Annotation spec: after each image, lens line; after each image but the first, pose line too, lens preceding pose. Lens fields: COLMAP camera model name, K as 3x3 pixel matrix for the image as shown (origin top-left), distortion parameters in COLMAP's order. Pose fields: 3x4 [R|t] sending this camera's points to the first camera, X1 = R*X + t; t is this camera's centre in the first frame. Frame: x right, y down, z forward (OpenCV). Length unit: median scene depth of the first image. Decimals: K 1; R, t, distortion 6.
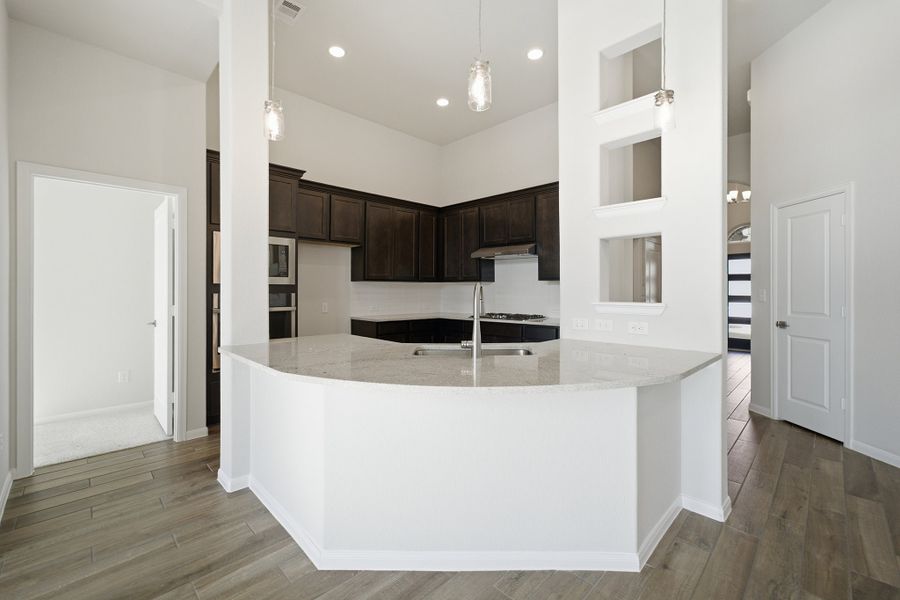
lens RADIAL K [[382.6, 0, 446.4], [0, 382.6, 286.8], [0, 0, 1]] dist [-0.002373, 0.000085]
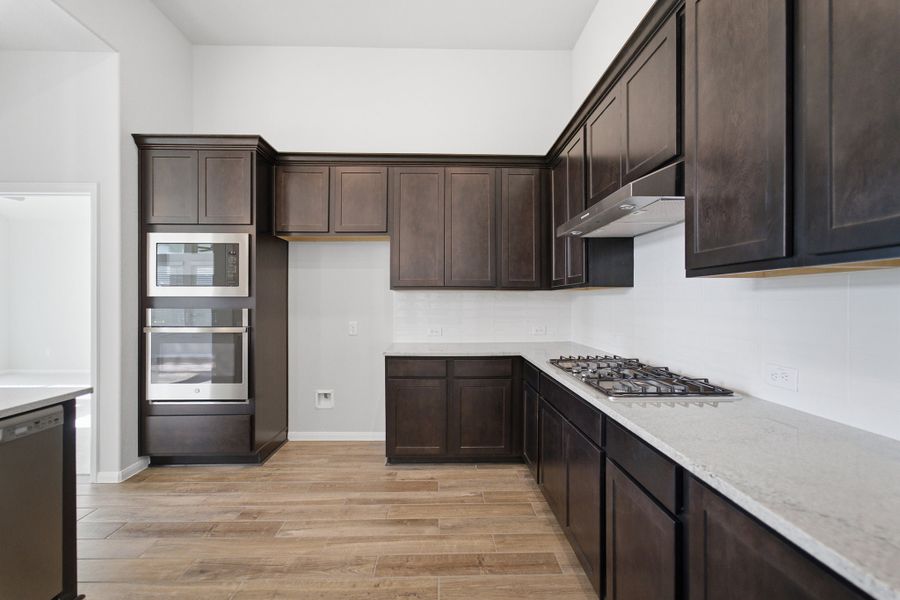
lens RADIAL K [[372.4, 0, 448.1], [0, 372.4, 297.4], [0, 0, 1]] dist [-0.001889, 0.000404]
pose [[0.730553, -0.005291, -0.682836, 0.276960], [0.005161, 0.999984, -0.002226, -0.000382], [0.682837, -0.001898, 0.730569, 0.572485]]
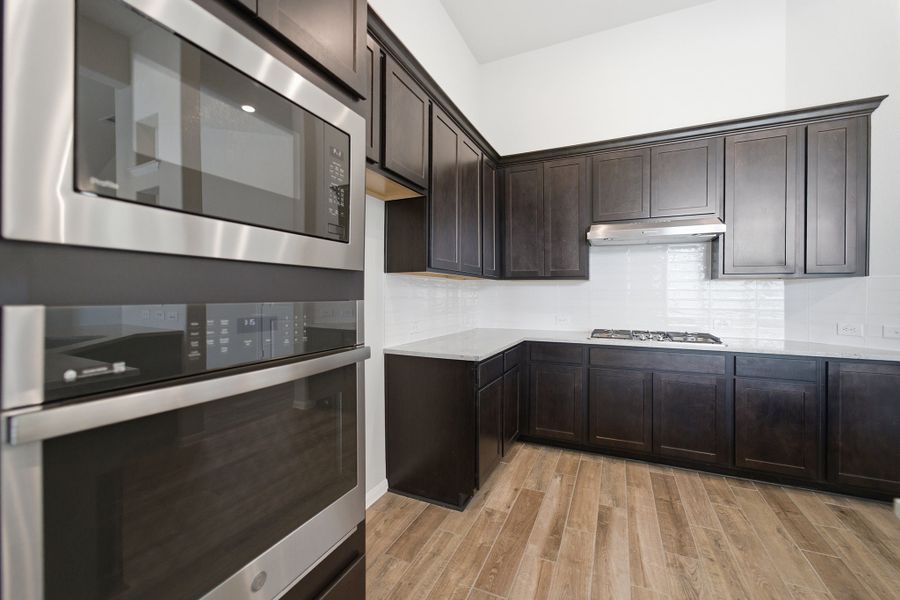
lens RADIAL K [[372.4, 0, 448.1], [0, 372.4, 297.4], [0, 0, 1]] dist [-0.001889, 0.000404]
pose [[0.932353, -0.004074, 0.361525, -0.345742], [-0.000875, 0.999908, 0.013524, 0.007838], [-0.361547, -0.012925, 0.932264, 0.541312]]
